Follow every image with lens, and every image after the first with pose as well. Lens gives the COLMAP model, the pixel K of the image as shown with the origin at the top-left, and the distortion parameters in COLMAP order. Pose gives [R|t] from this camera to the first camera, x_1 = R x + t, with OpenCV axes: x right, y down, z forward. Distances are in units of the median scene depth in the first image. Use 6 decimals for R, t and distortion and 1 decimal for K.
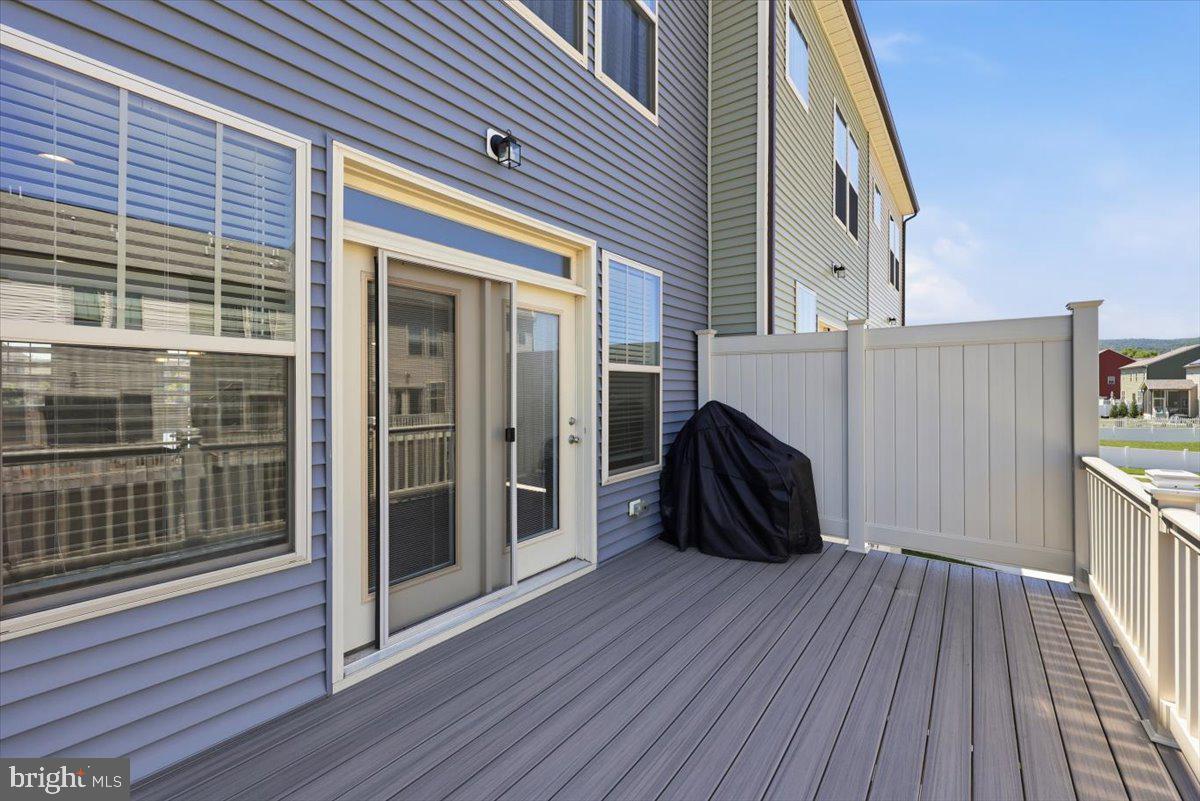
lens RADIAL K [[490.2, 0, 598.2], [0, 490.2, 394.1], [0, 0, 1]] dist [-0.002764, 0.000715]
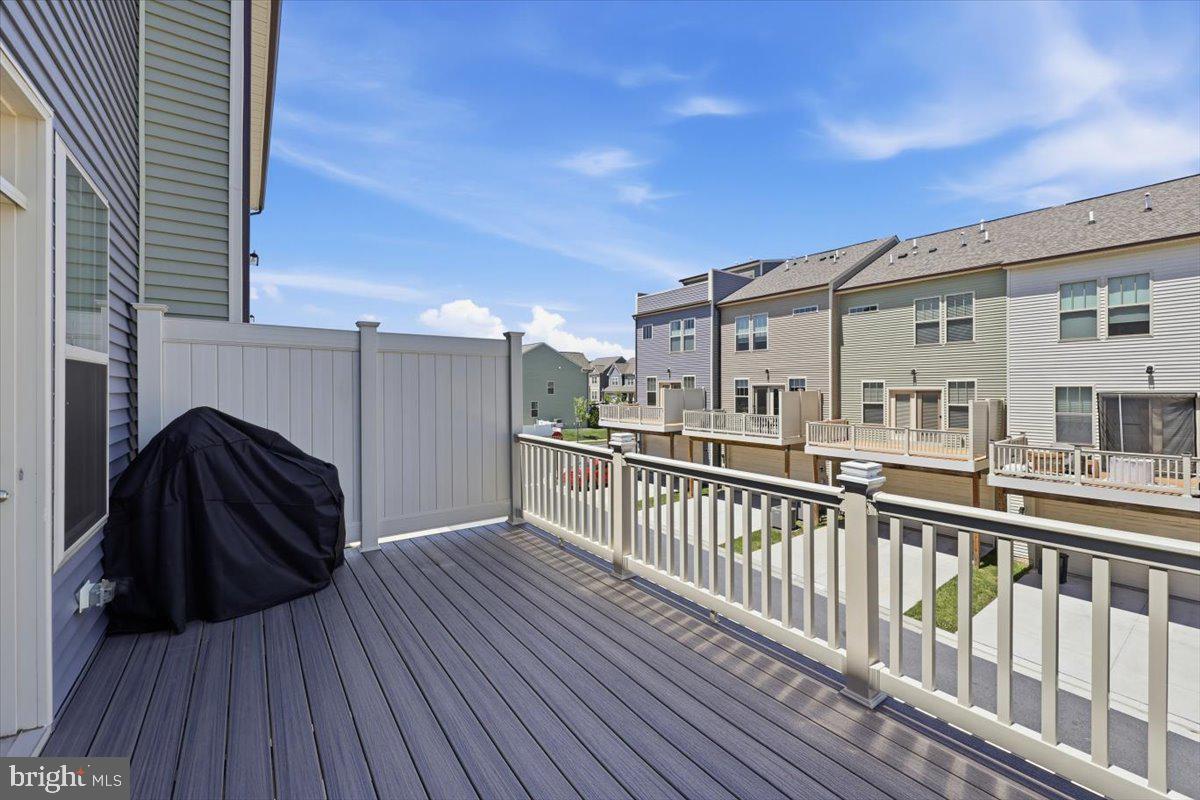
lens RADIAL K [[490.2, 0, 596.2], [0, 490.2, 391.1], [0, 0, 1]] dist [-0.002764, 0.000715]
pose [[0.284633, -0.005556, 0.958620, -0.333216], [0.013911, 0.999902, 0.001665, -0.003985], [-0.958536, 0.012861, 0.284683, 0.280116]]
